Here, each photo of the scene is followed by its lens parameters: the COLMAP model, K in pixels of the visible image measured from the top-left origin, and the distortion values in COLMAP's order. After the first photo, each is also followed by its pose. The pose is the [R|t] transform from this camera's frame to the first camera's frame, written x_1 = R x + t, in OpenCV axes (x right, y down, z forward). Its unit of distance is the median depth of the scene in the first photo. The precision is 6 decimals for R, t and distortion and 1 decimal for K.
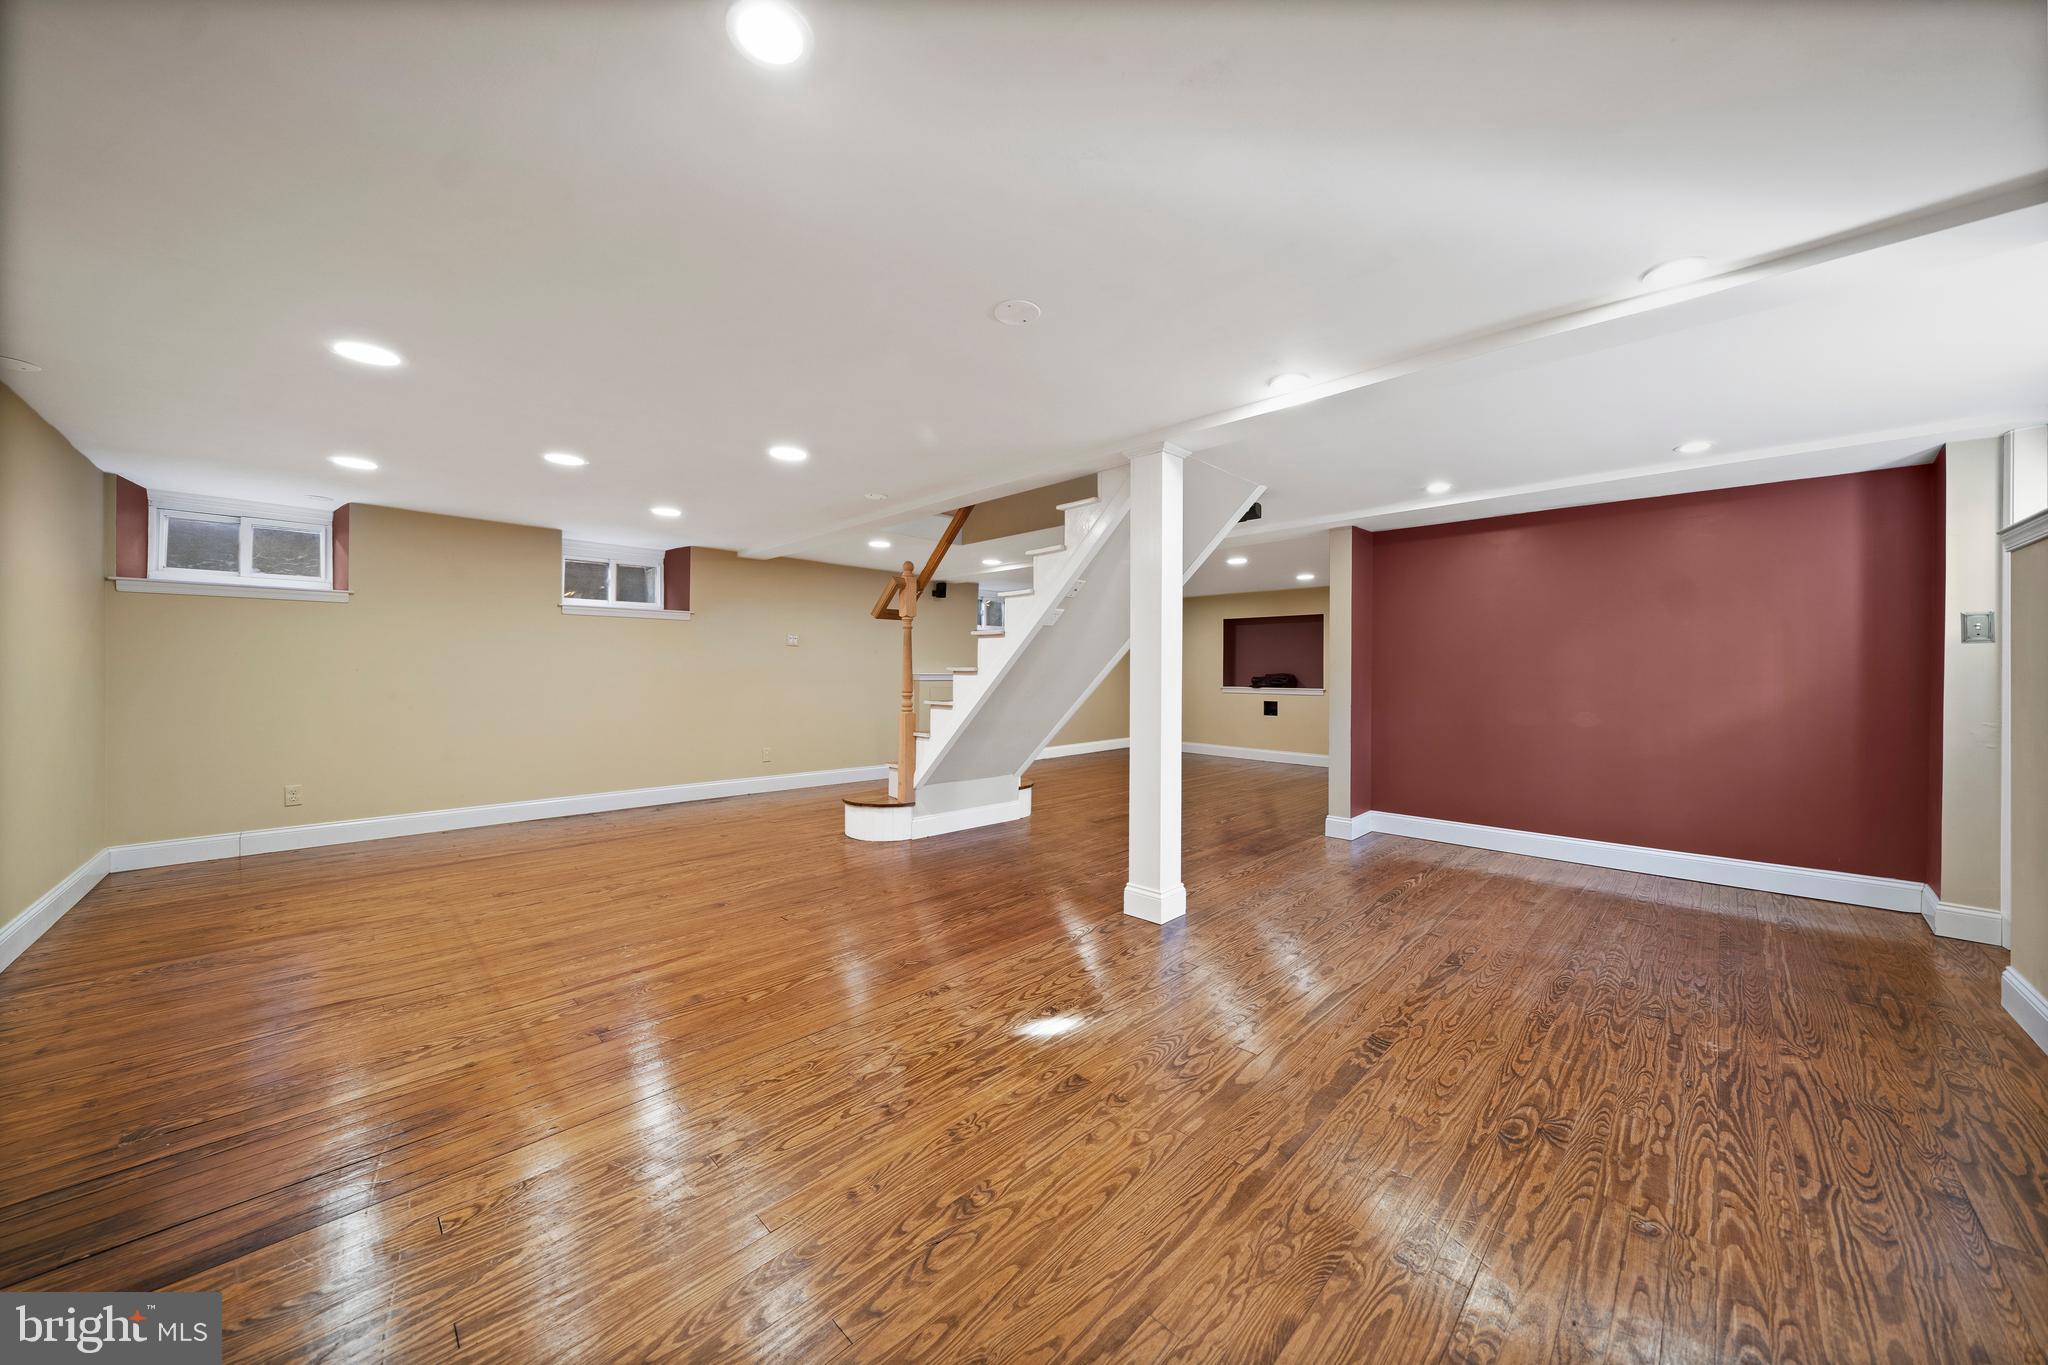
lens RADIAL K [[707.1, 0, 1022.7], [0, 707.1, 669.5], [0, 0, 1]] dist [-0.004078, 0.000029]
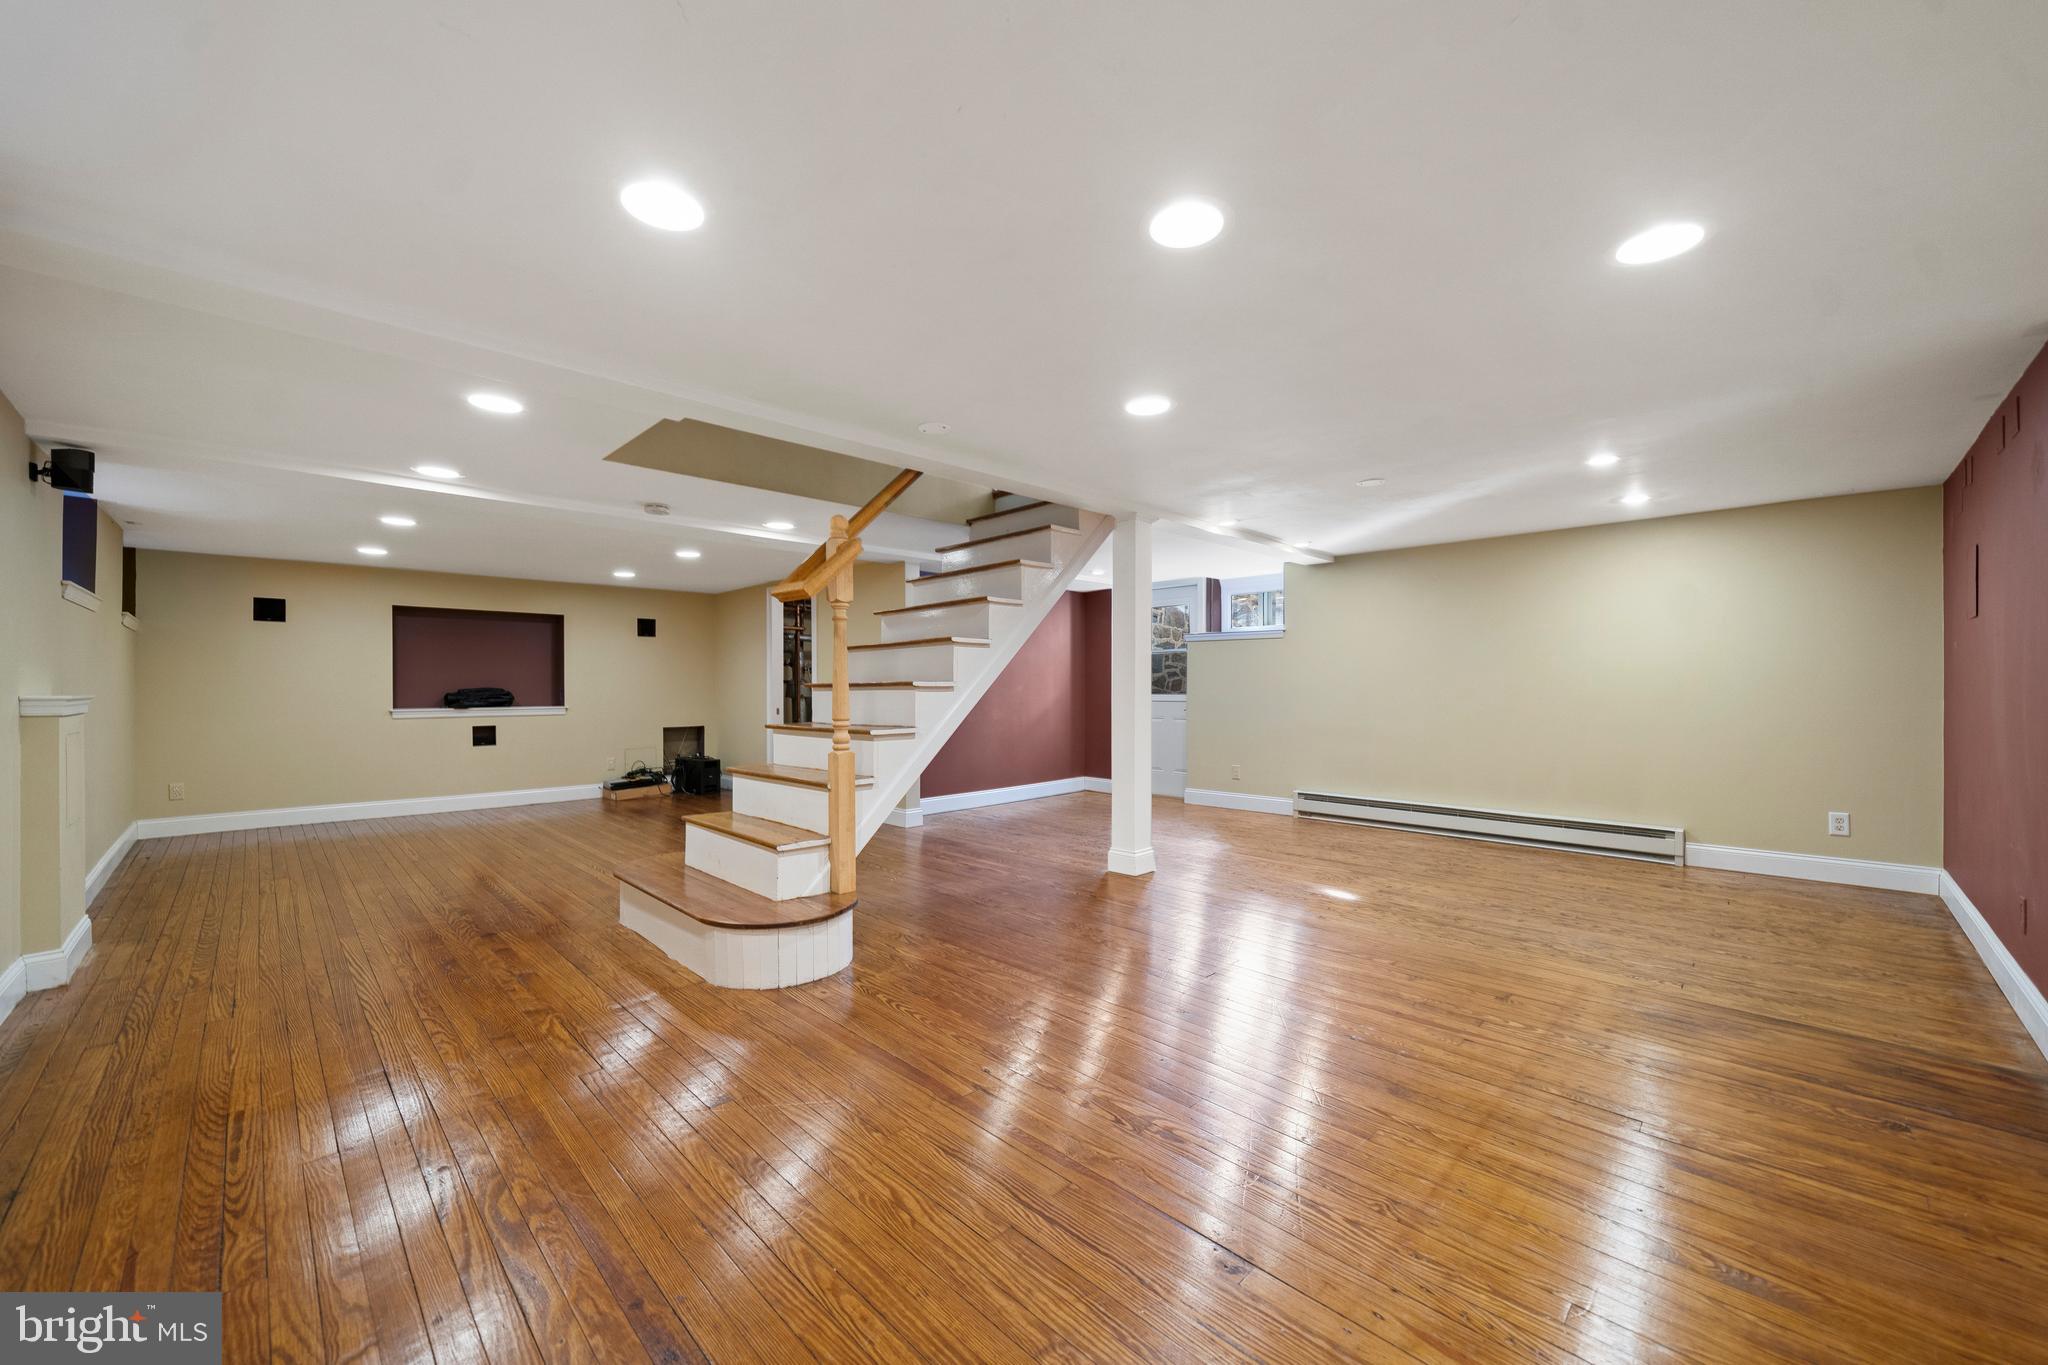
lens RADIAL K [[777.5, 0, 1024.0], [0, 777.5, 682.5], [0, 0, 1]] dist [-0.004279, -0.000414]
pose [[0.000859, -0.002418, 0.999997, -1.976387], [0.000122, 0.999997, 0.002418, -0.009718], [-1.000000, 0.000120, 0.000859, 1.886581]]
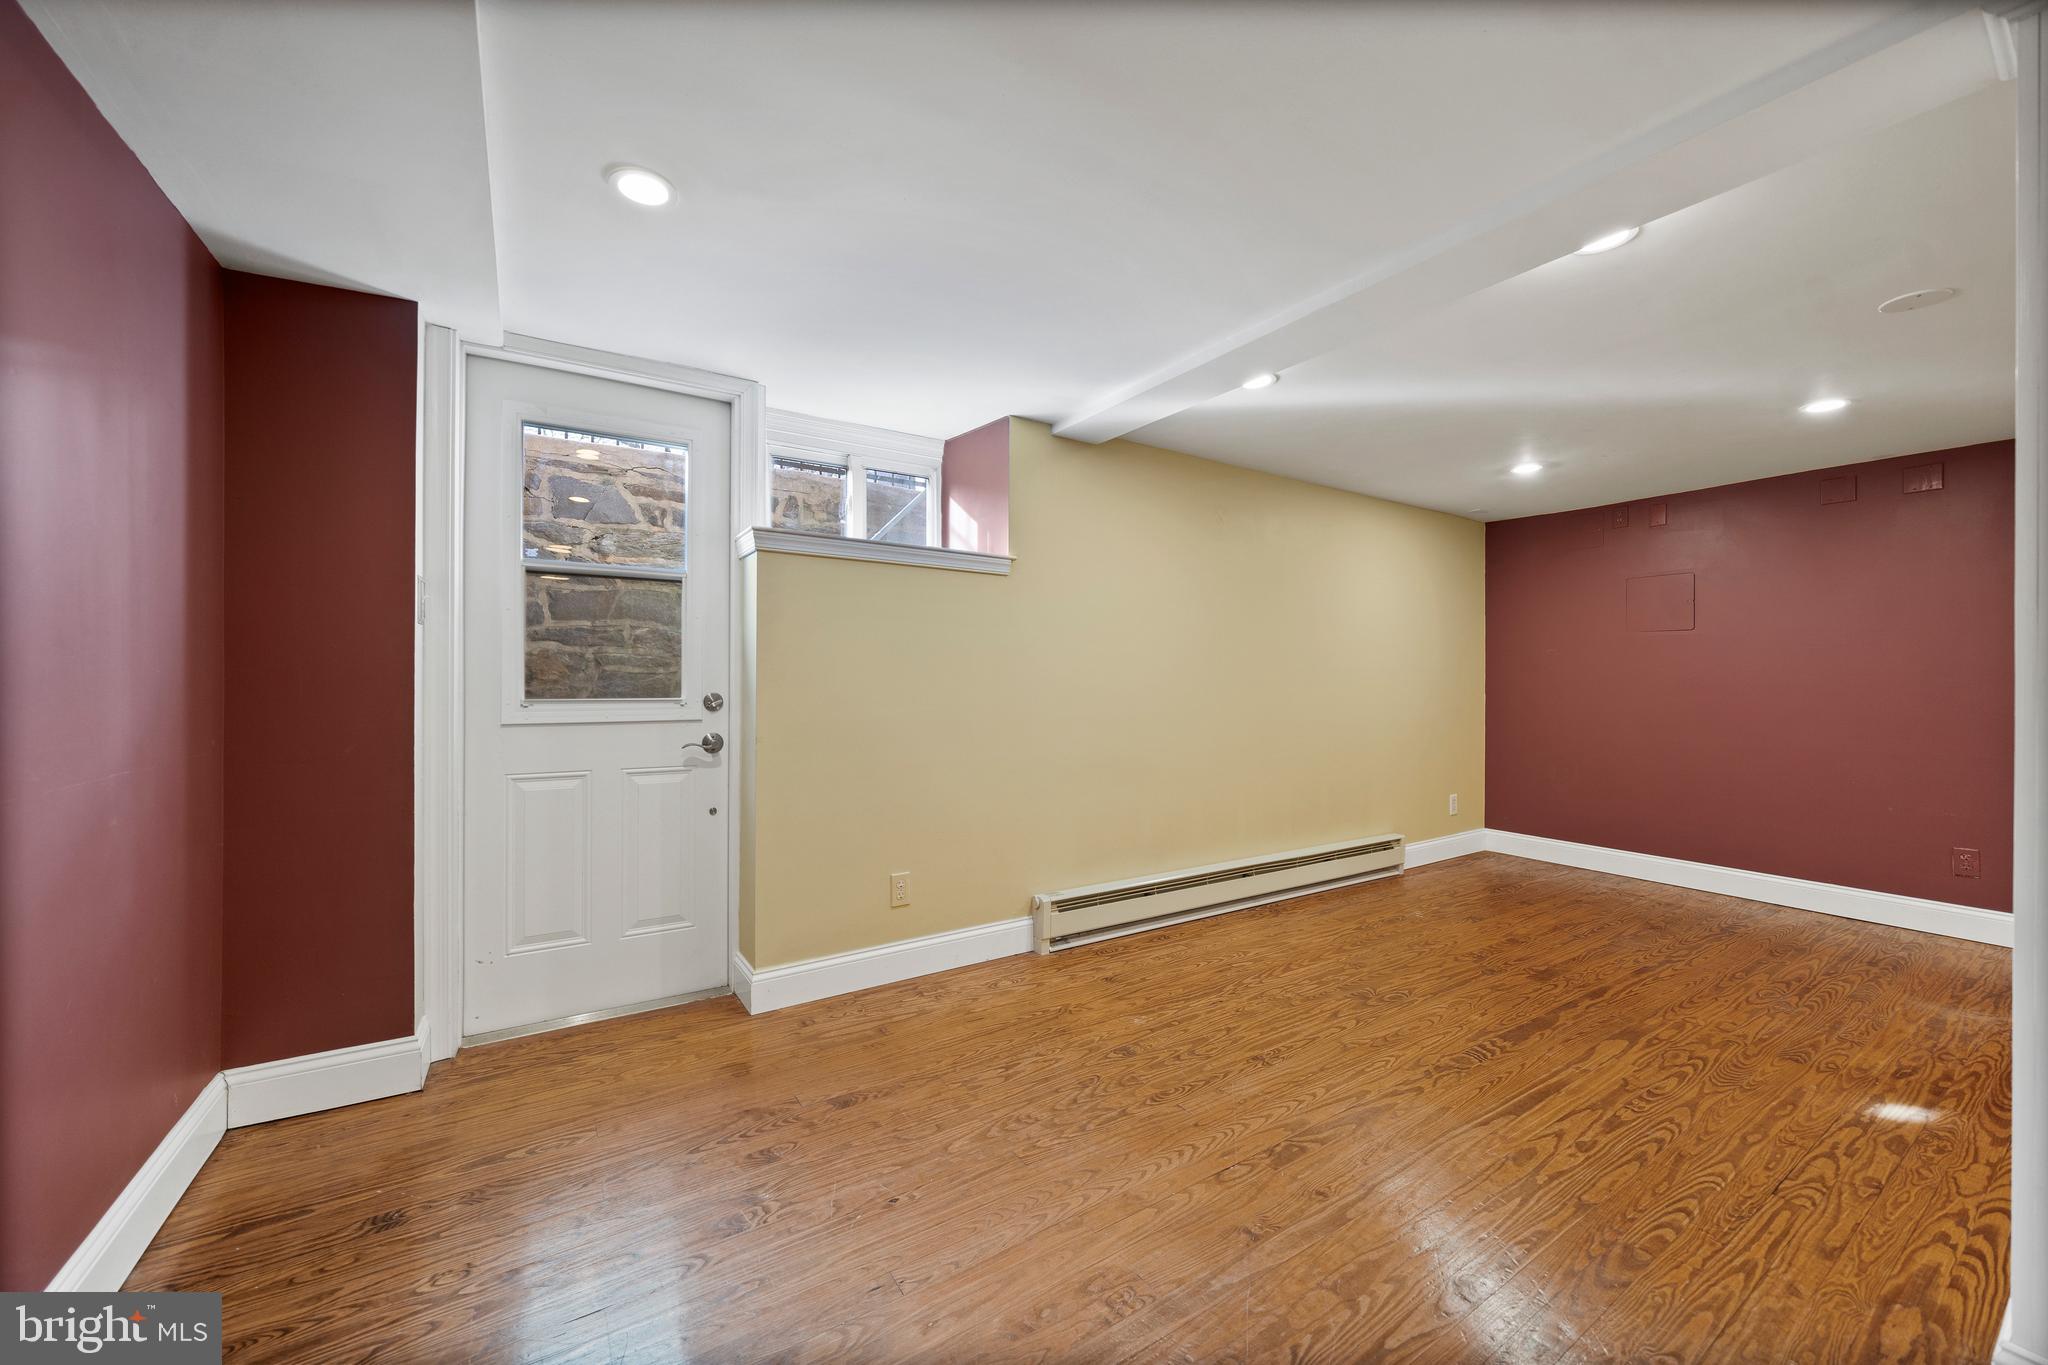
lens RADIAL K [[777.5, 0, 1024.0], [0, 777.5, 682.5], [0, 0, 1]] dist [-0.004279, -0.000414]
pose [[-0.977709, -0.013872, 0.209506, 0.934677], [-0.012687, 0.999895, 0.007000, 0.010124], [-0.209581, 0.004186, -0.977782, 2.264758]]
